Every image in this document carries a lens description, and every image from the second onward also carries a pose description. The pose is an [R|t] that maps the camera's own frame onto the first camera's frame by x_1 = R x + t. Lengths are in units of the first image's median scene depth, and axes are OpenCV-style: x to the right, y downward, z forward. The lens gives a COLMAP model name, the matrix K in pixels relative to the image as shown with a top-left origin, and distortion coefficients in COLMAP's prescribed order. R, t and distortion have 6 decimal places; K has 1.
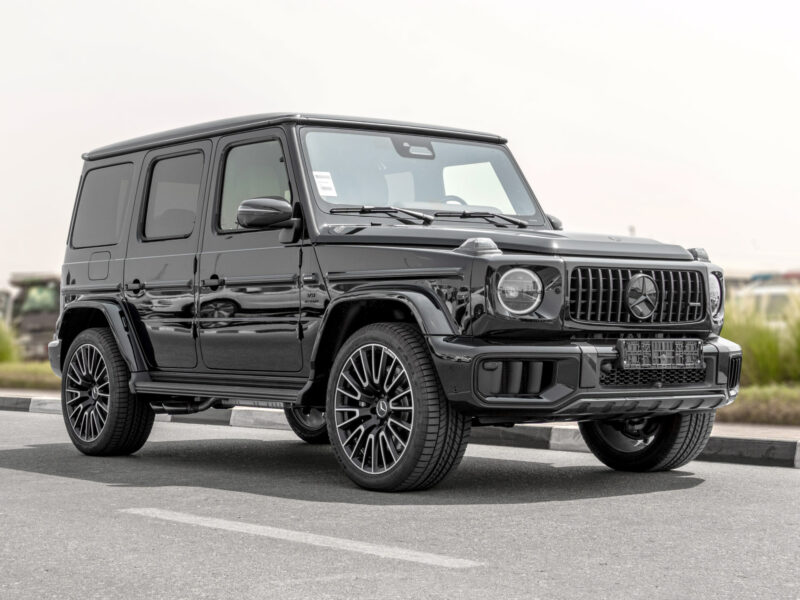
lens RADIAL K [[814.1, 0, 400.0], [0, 814.1, 300.0], [0, 0, 1]] dist [0.050932, -0.003264]
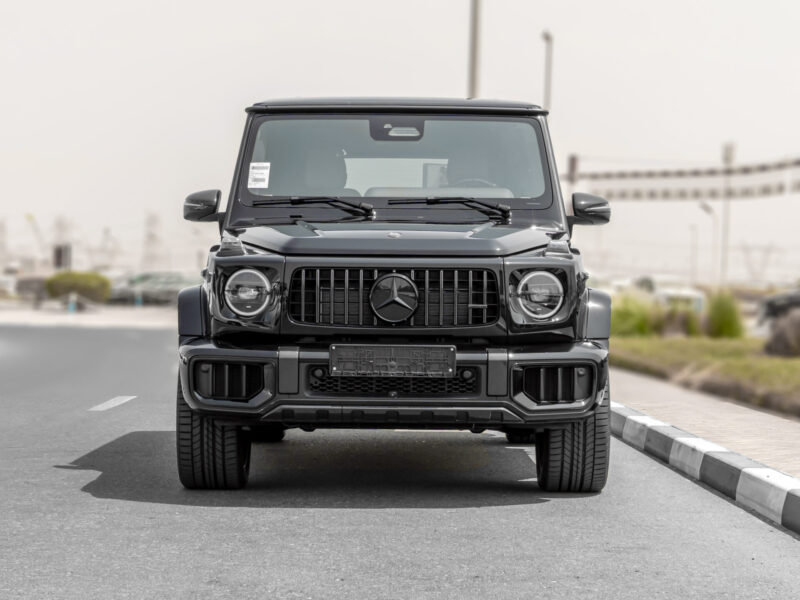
lens RADIAL K [[941.3, 0, 400.0], [0, 941.3, 300.0], [0, 0, 1]] dist [-0.217212, -0.002365]
pose [[0.955256, 0.006282, -0.295712, 0.622836], [-0.002203, 0.999898, 0.014126, -0.017196], [0.295771, -0.012843, 0.955173, -0.011014]]
